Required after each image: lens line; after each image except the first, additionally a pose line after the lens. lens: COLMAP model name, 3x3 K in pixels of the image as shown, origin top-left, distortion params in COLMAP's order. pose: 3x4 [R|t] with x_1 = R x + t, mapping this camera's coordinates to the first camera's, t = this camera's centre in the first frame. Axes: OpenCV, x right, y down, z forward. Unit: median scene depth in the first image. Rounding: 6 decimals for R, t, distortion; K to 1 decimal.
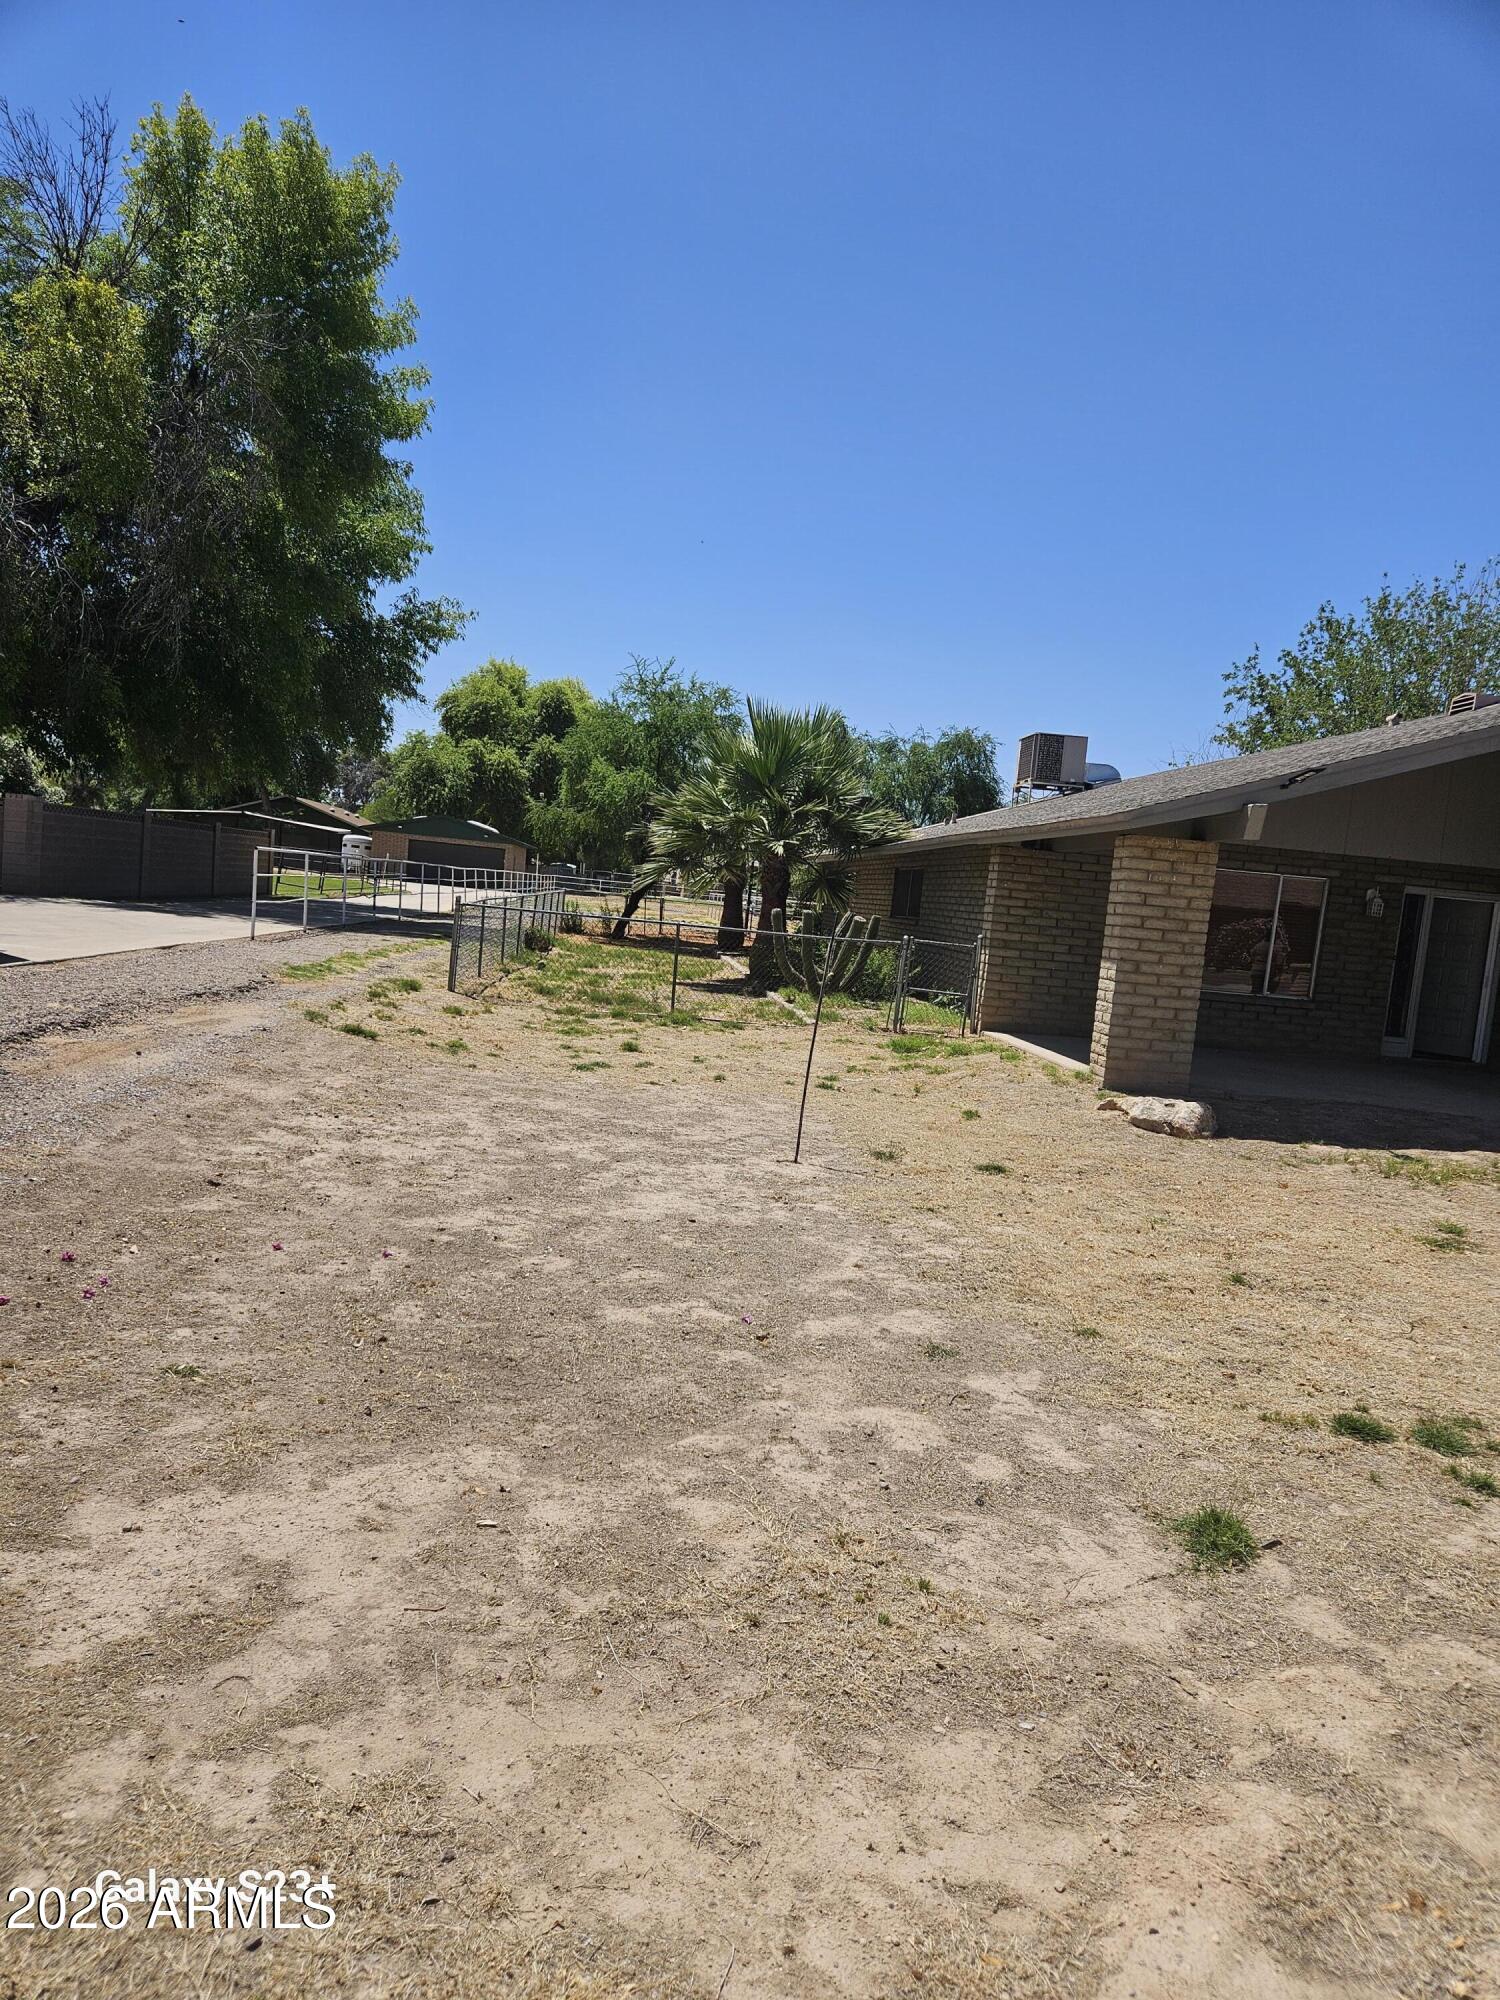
lens RADIAL K [[1342.3, 0, 739.3], [0, 1342.3, 1023.8], [0, 0, 1]] dist [0.074063, -0.057946]
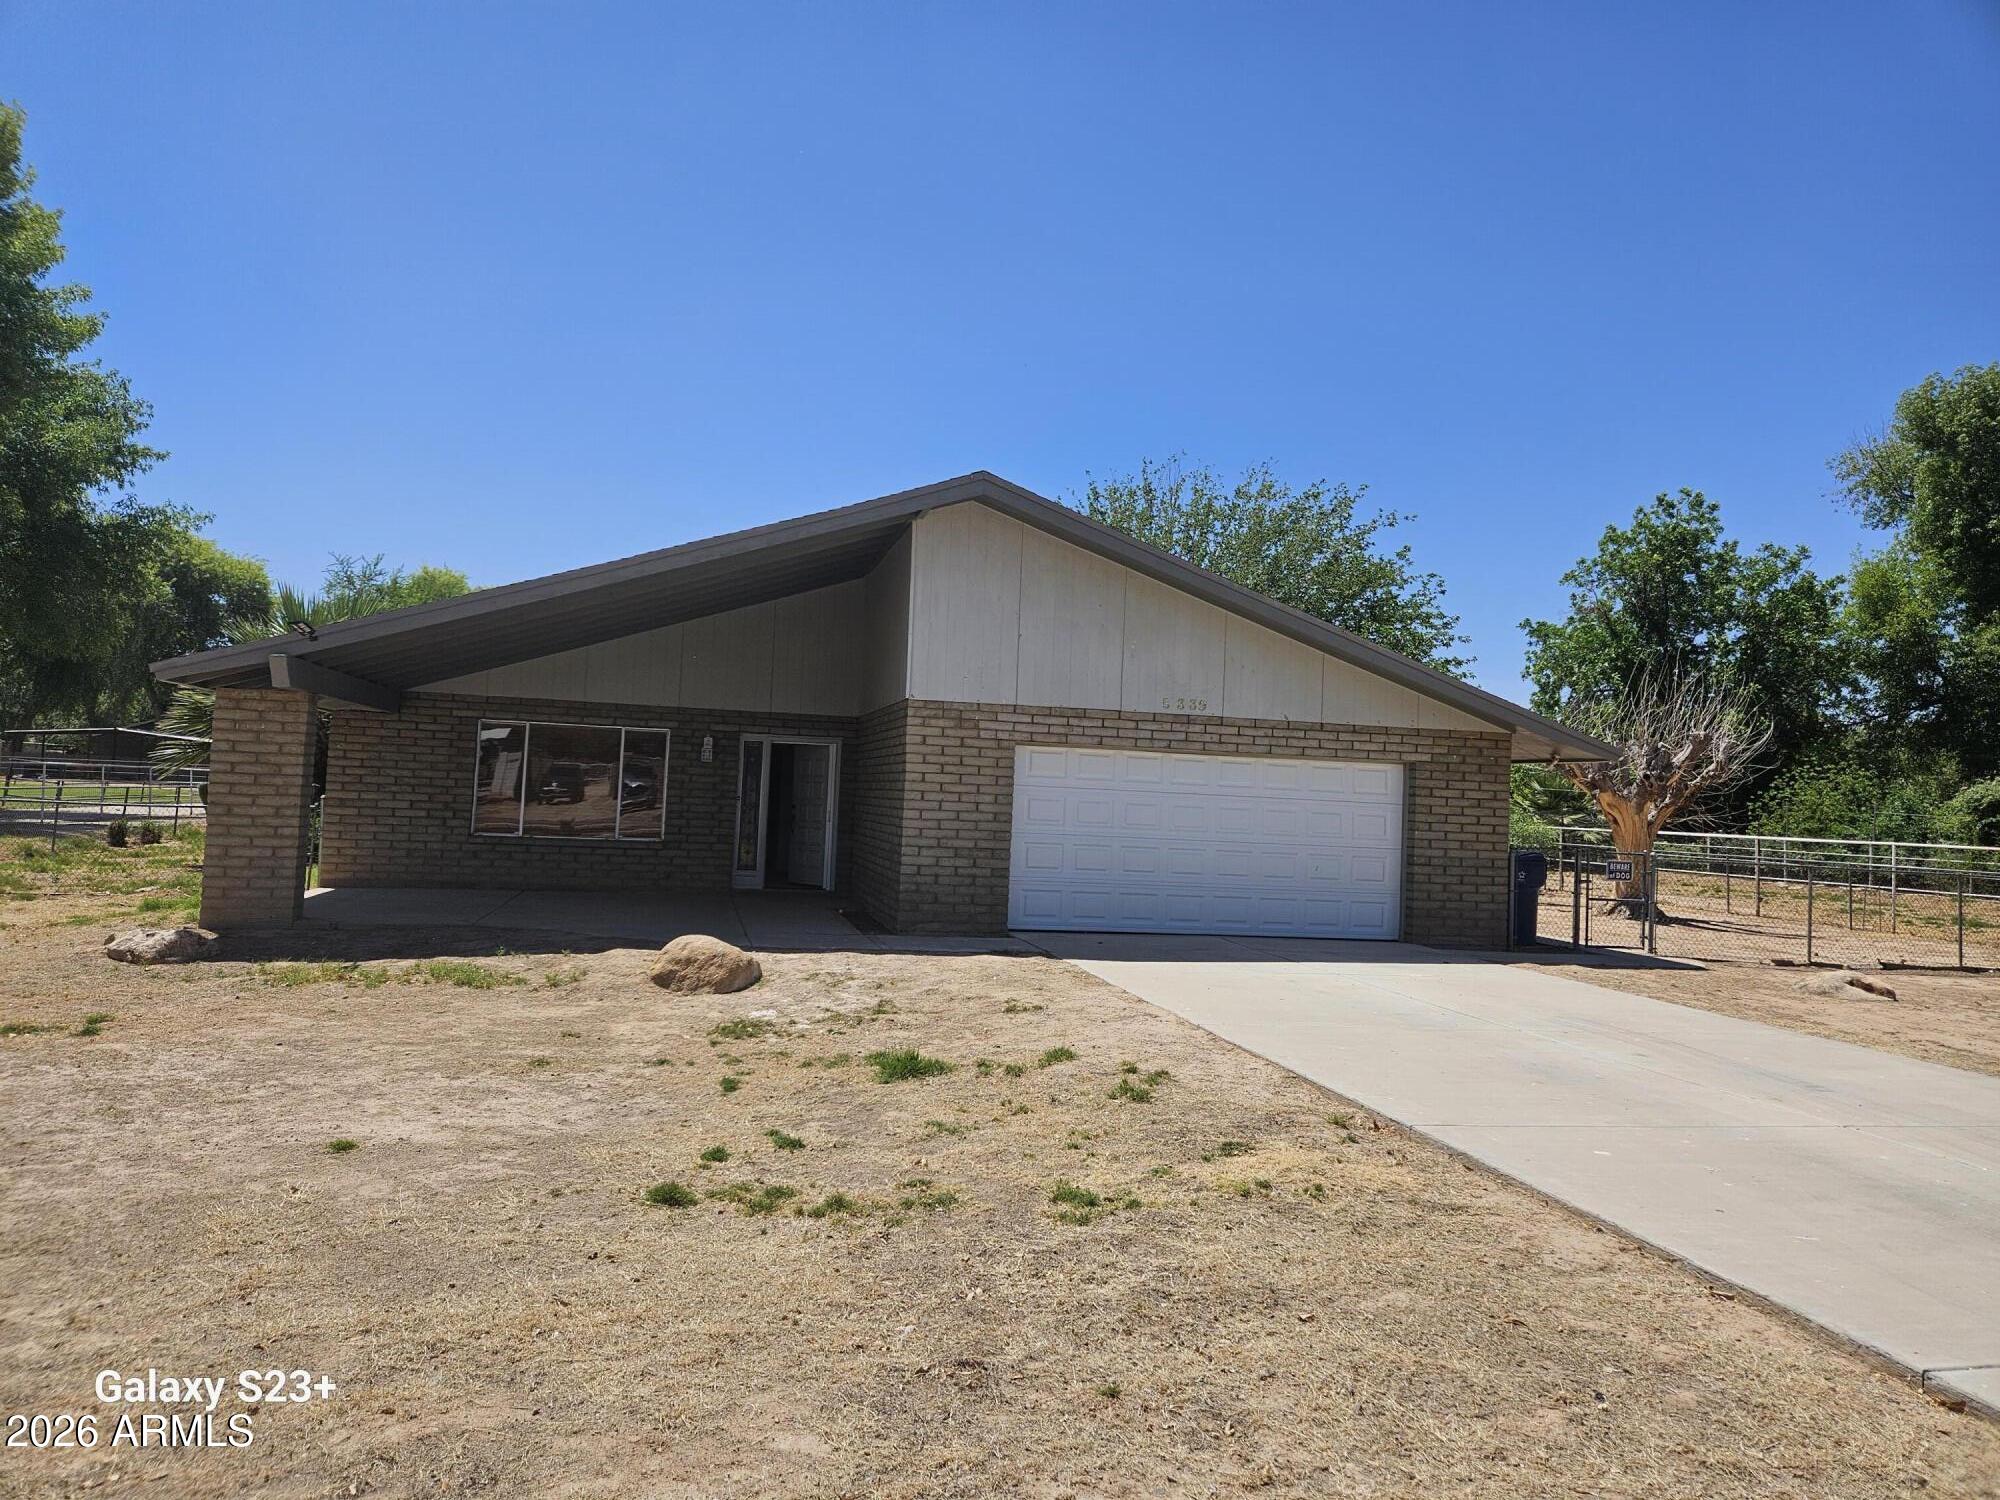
lens RADIAL K [[1335.4, 0, 1000.0], [0, 1335.4, 750.0], [0, 0, 1]] dist [0.074489, -0.055360]
pose [[0.989861, -0.044176, 0.134993, 0.562548], [0.060575, 0.990937, -0.119896, 0.057169], [-0.128473, 0.126857, 0.983566, -0.102820]]
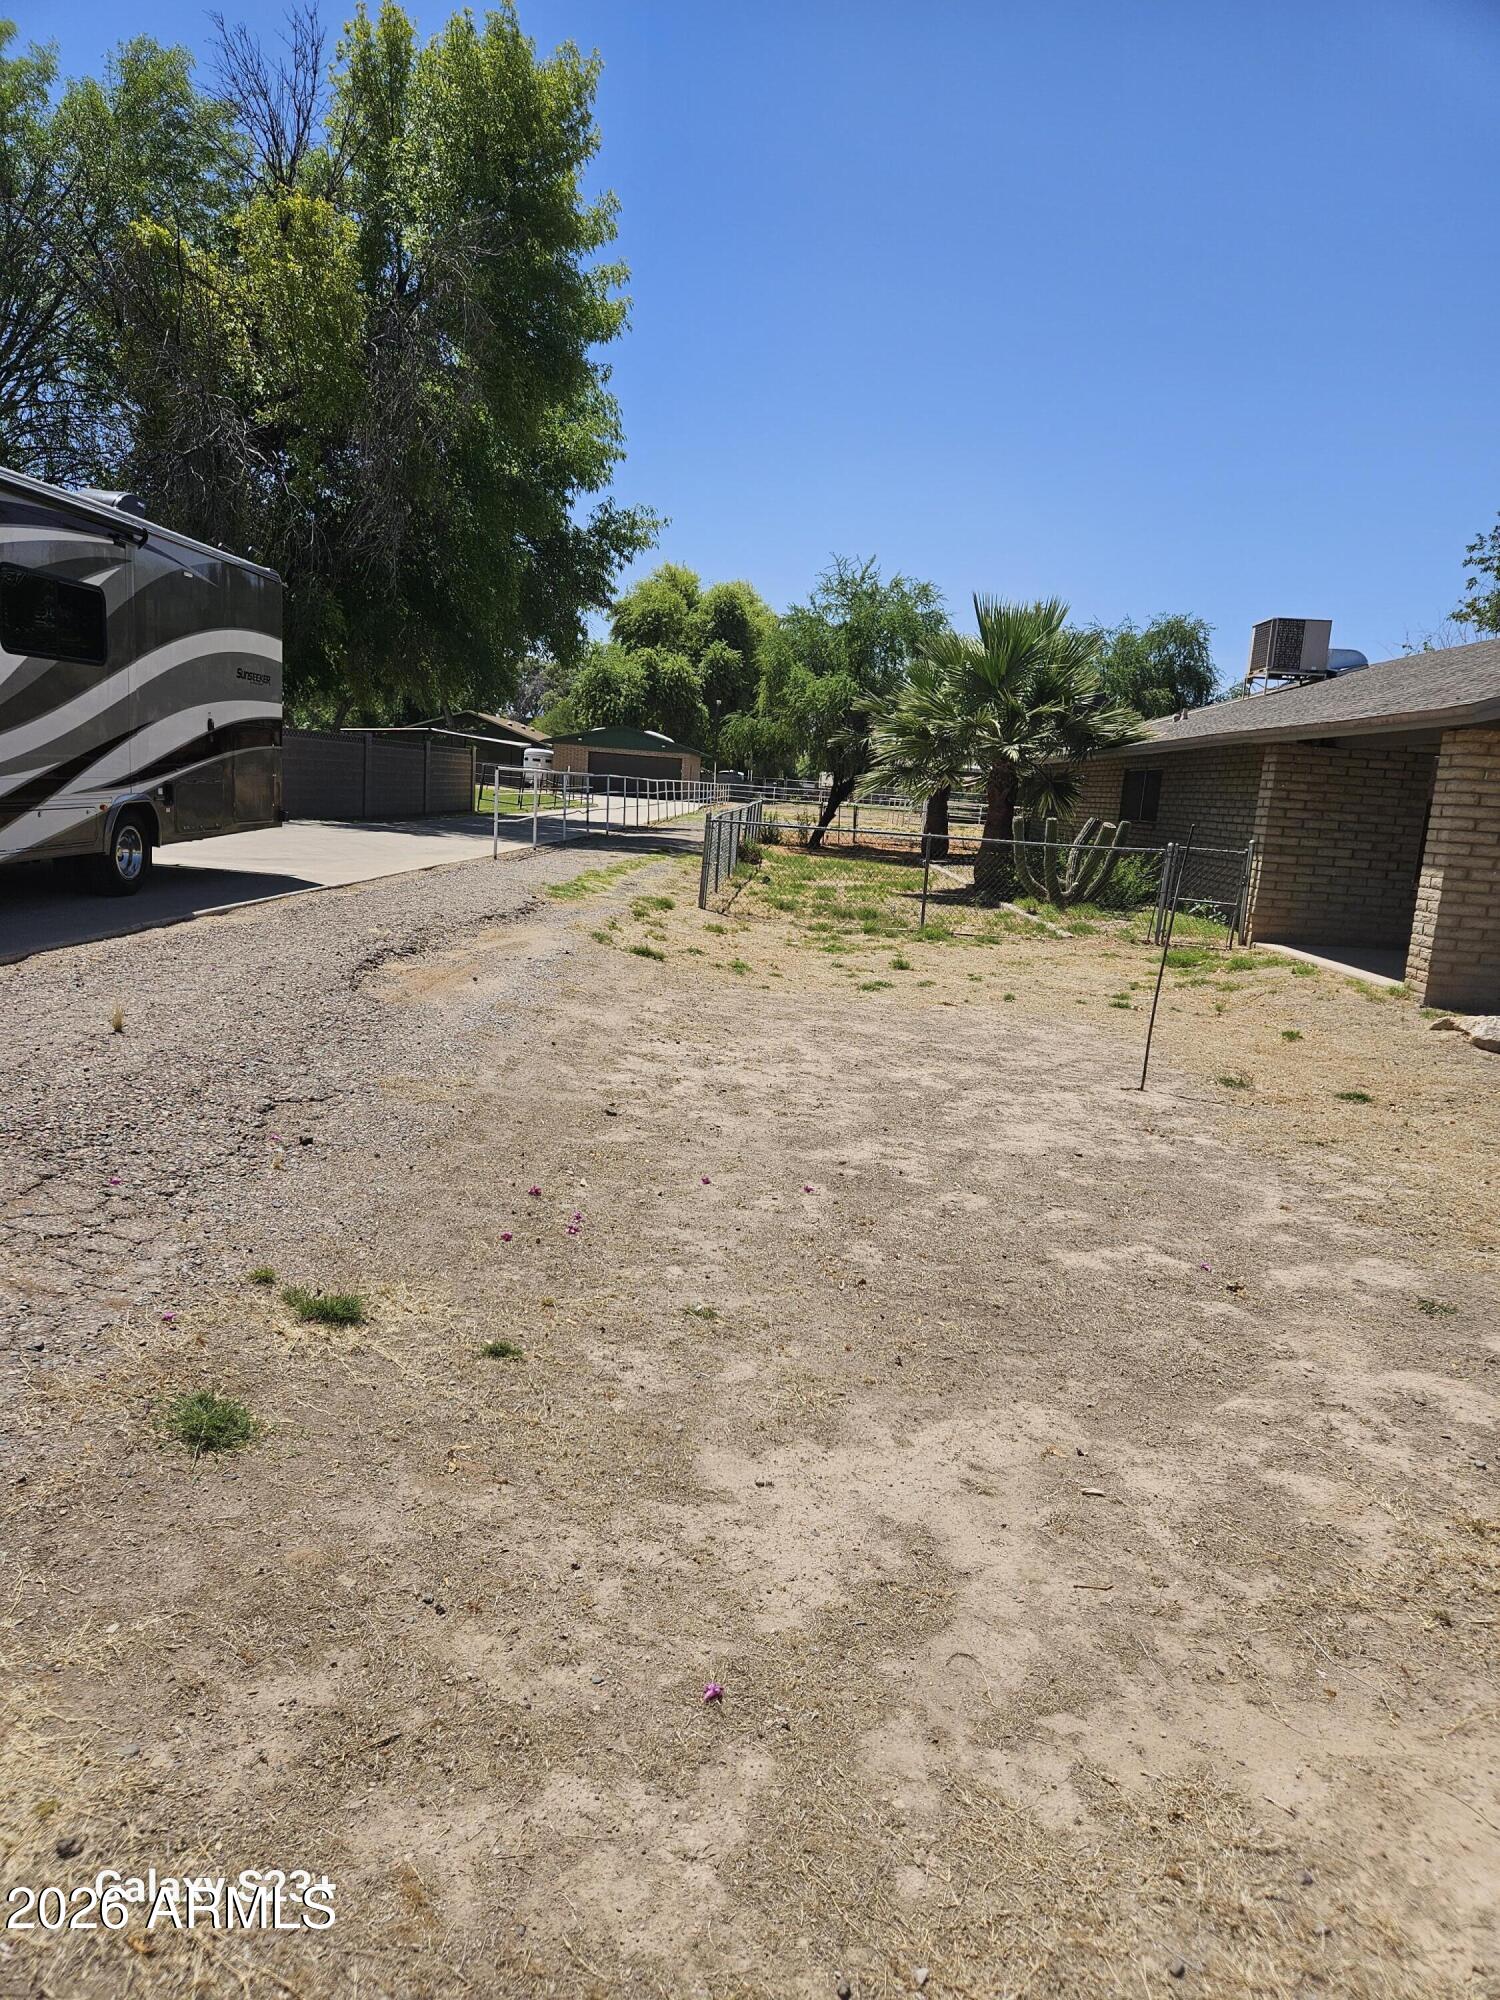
lens RADIAL K [[1341.3, 0, 736.1], [0, 1341.3, 1016.5], [0, 0, 1]] dist [0.079703, -0.062848]
pose [[0.992791, -0.002505, -0.119835, -0.067014], [0.010175, 0.997934, 0.063434, -0.006835], [0.119428, -0.064196, 0.990765, 0.007239]]
